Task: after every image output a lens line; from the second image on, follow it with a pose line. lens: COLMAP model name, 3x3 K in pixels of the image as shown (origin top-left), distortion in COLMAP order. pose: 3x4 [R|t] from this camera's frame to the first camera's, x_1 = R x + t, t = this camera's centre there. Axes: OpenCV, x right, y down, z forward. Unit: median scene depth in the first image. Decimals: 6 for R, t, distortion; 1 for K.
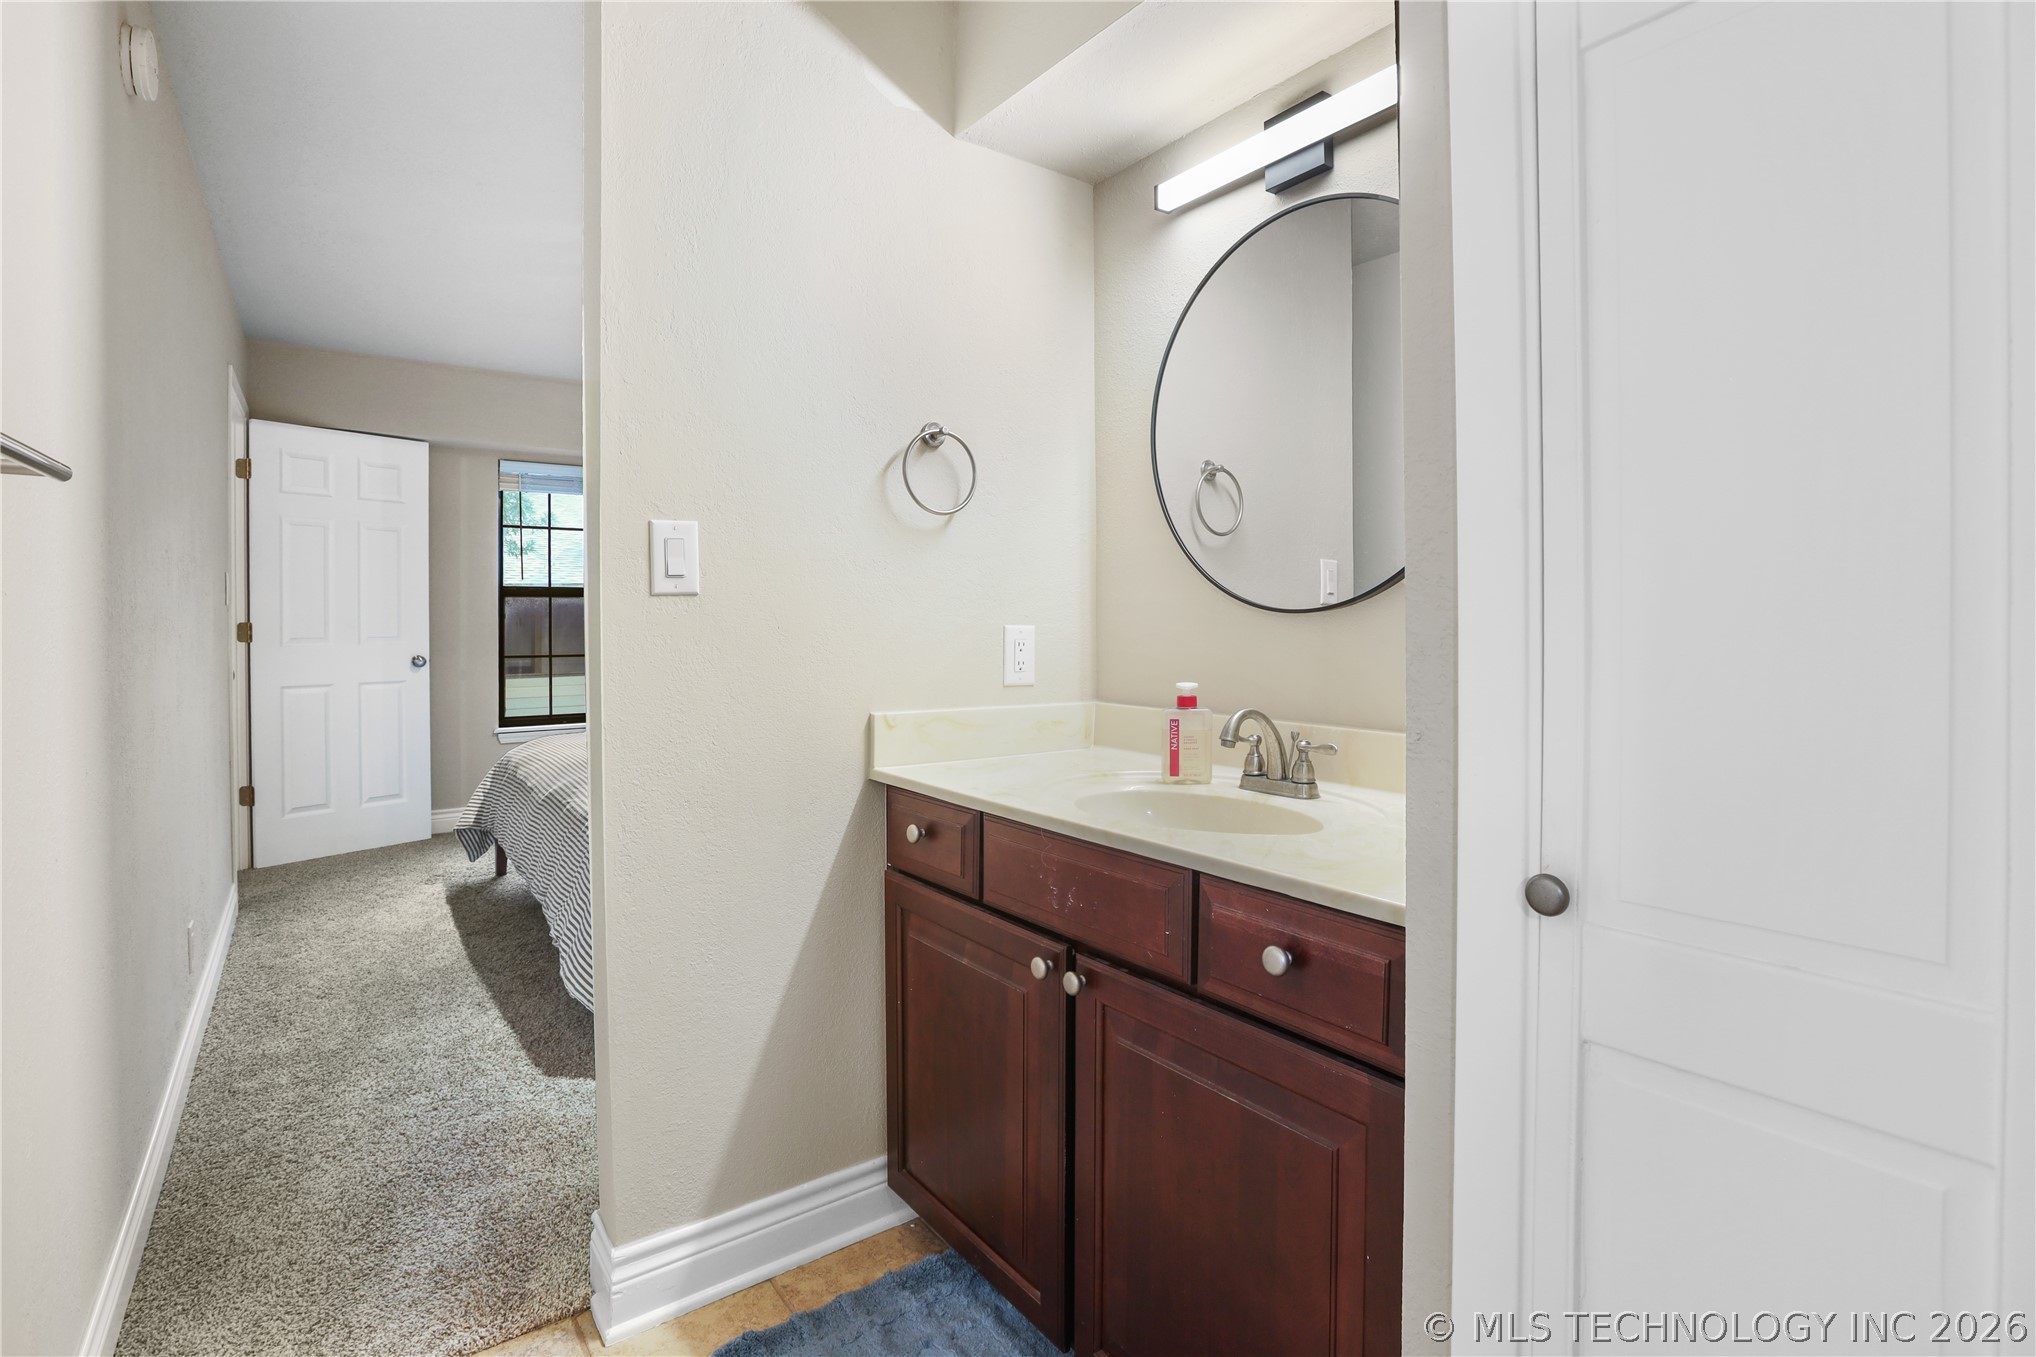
lens RADIAL K [[952.3, 0, 1008.4], [0, 952.3, 646.0], [0, 0, 1]] dist [-0.059440, 0.019296]
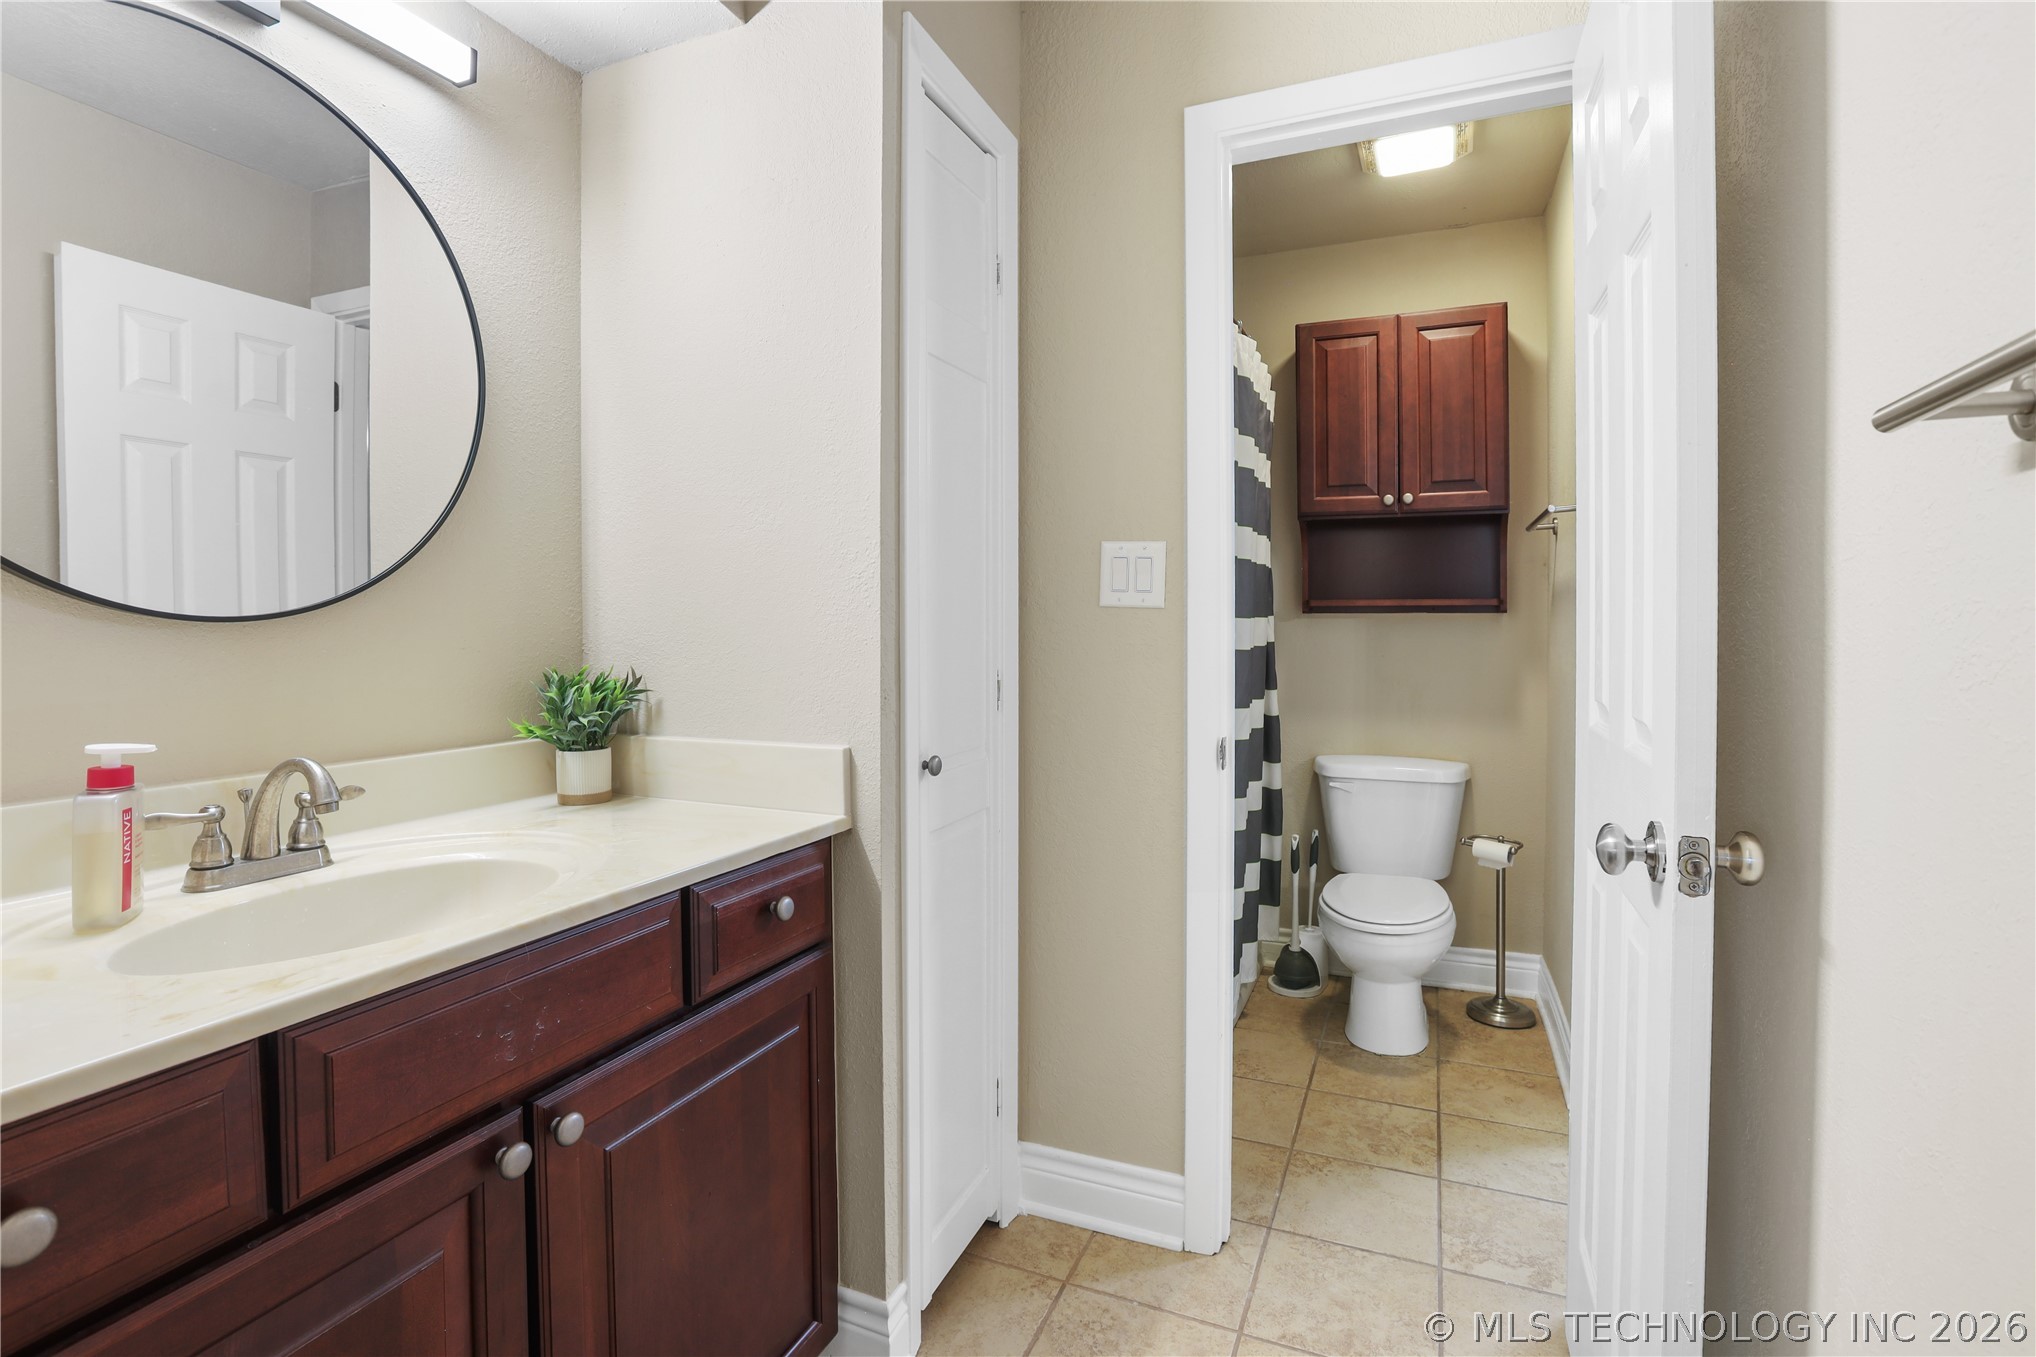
lens RADIAL K [[952.3, 0, 1008.4], [0, 952.3, 646.0], [0, 0, 1]] dist [-0.059440, 0.019296]
pose [[-0.500839, -0.020599, 0.865295, -0.616016], [0.015971, 0.999327, 0.033034, -0.031086], [-0.865393, 0.030364, -0.500173, 0.904271]]
